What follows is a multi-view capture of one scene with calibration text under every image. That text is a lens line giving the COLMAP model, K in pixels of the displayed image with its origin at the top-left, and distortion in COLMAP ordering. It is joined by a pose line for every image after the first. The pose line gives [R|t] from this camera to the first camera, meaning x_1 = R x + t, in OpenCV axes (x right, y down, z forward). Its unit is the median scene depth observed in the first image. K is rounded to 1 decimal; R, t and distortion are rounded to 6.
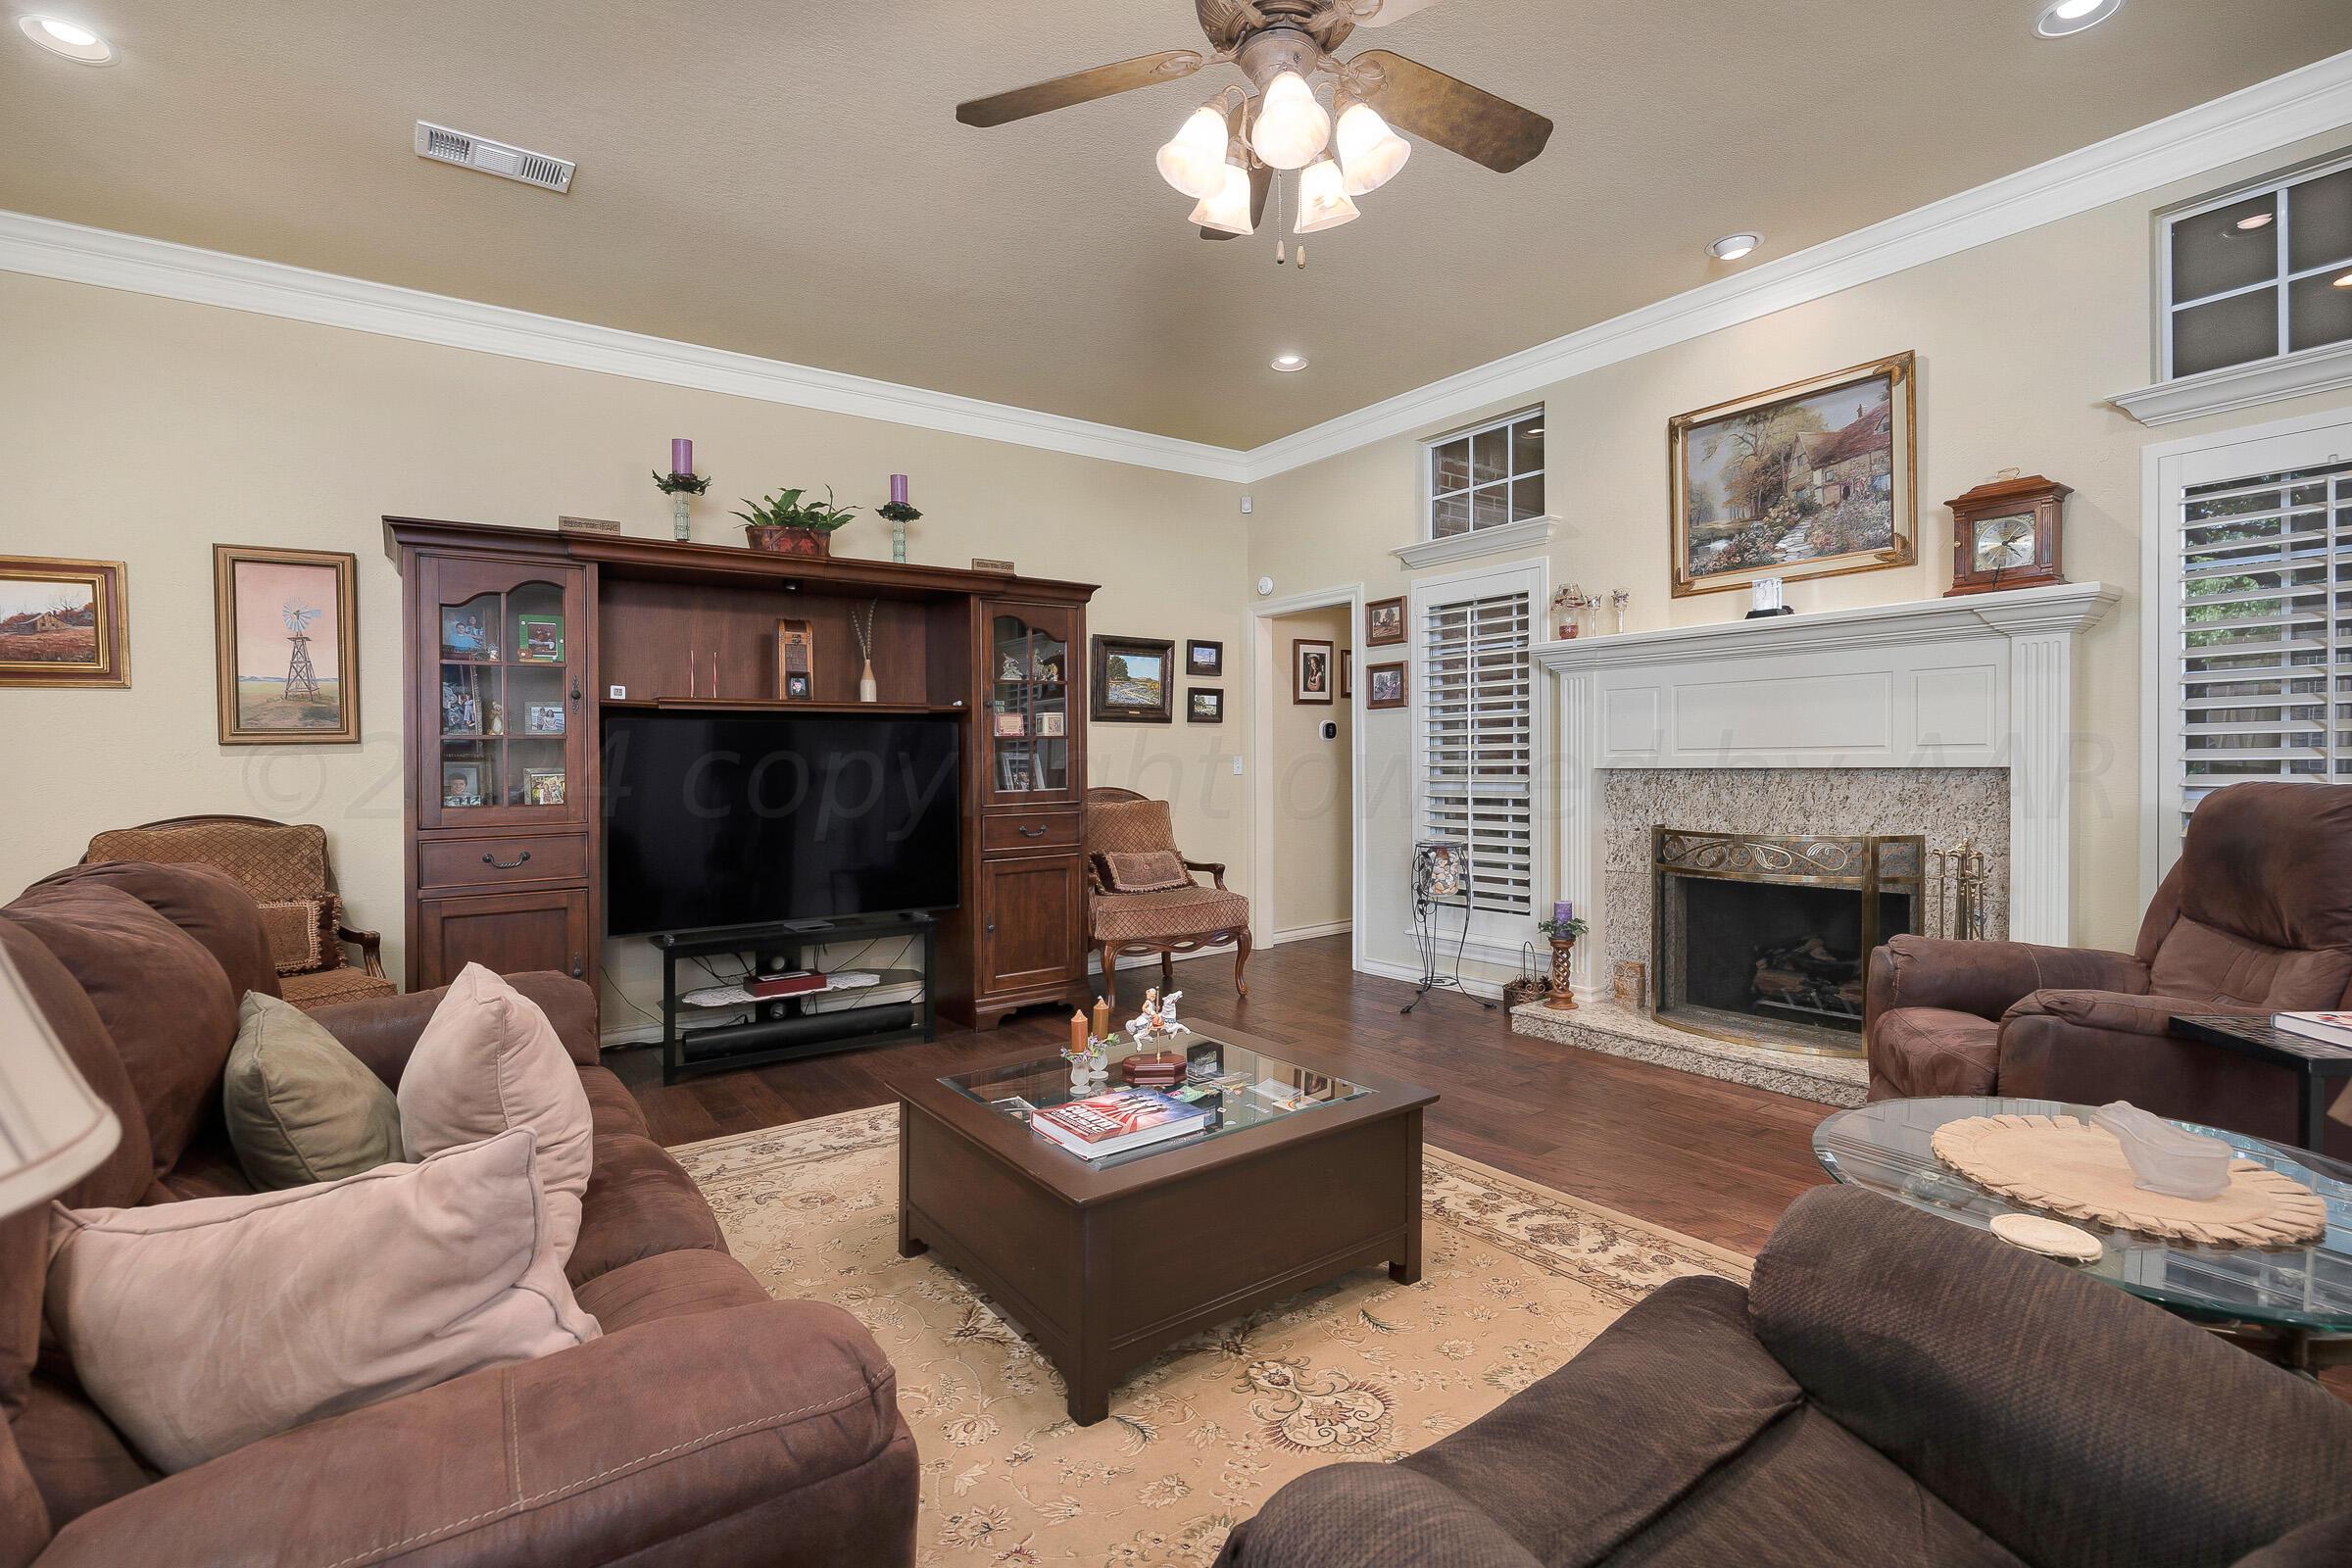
lens RADIAL K [[1121.2, 0, 1198.0], [0, 1121.2, 758.3], [0, 0, 1]] dist [-0.013849, -0.000519]
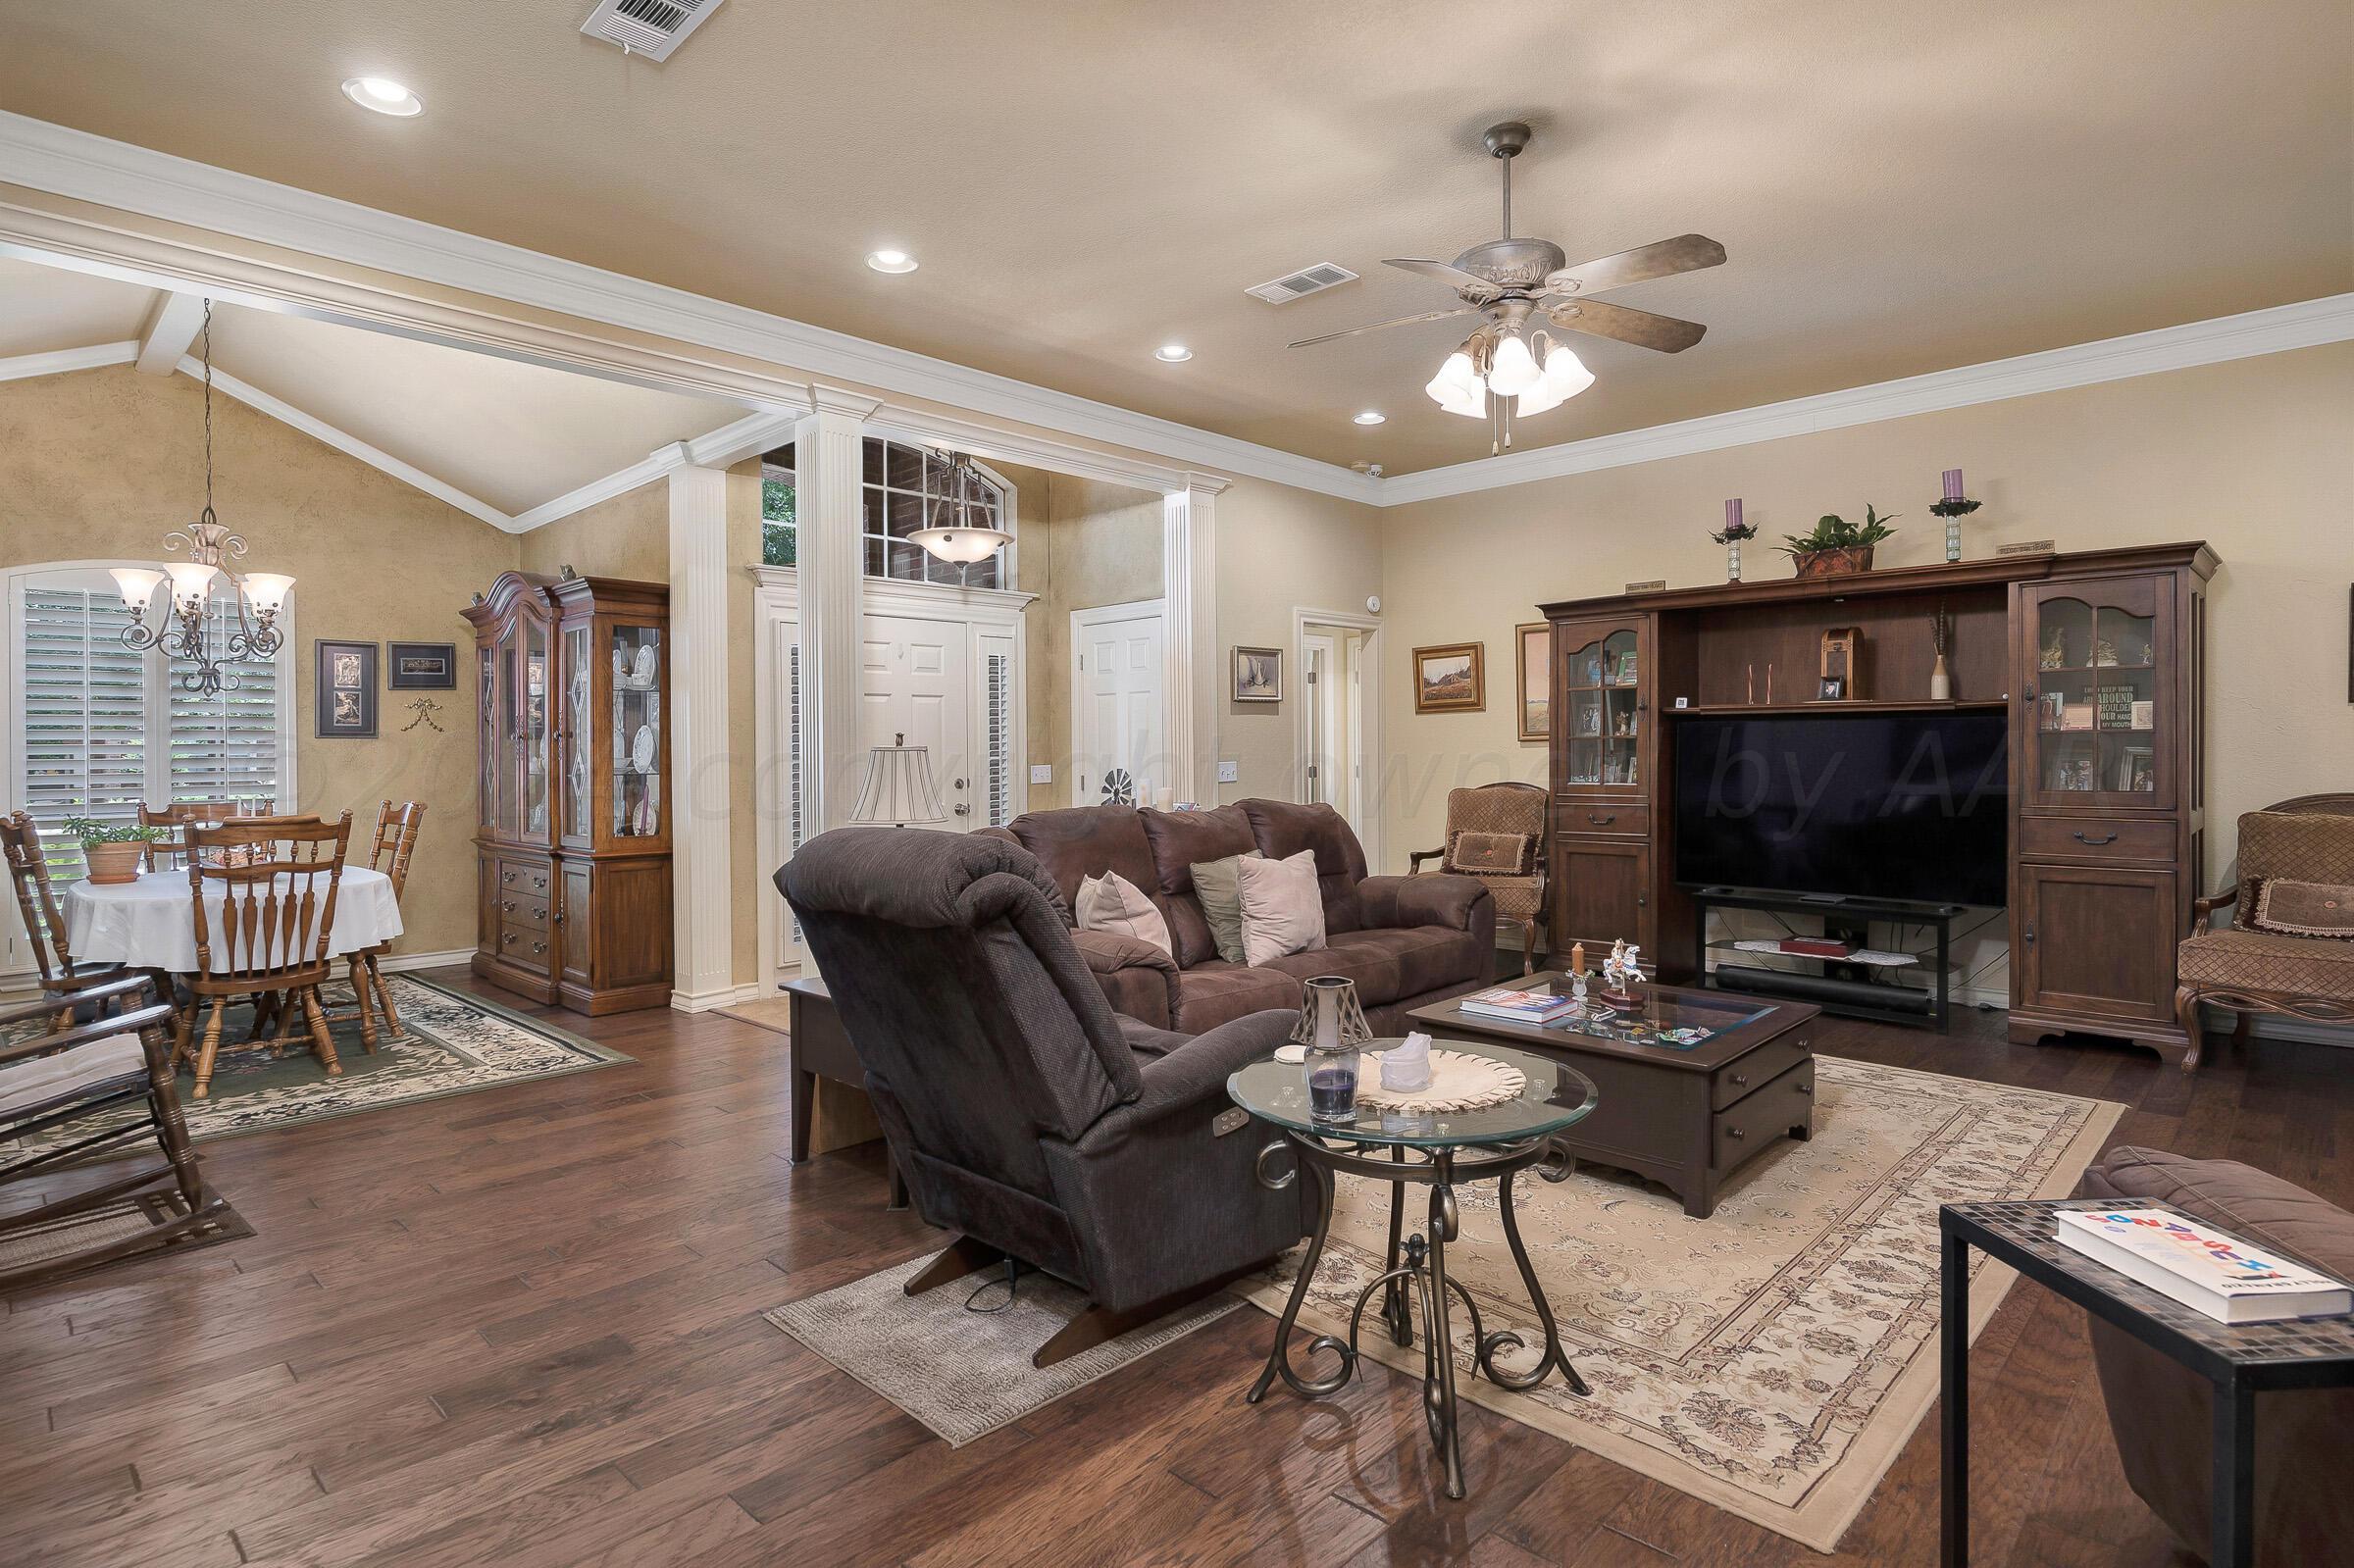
lens RADIAL K [[1230.3, 0, 1184.5], [0, 1230.3, 774.0], [0, 0, 1]] dist [-0.006809, -0.000853]
pose [[0.161239, 0.032290, -0.986387, 0.904873], [0.007101, 0.999401, 0.033877, -0.030365], [0.986890, -0.012467, 0.160913, 0.179726]]
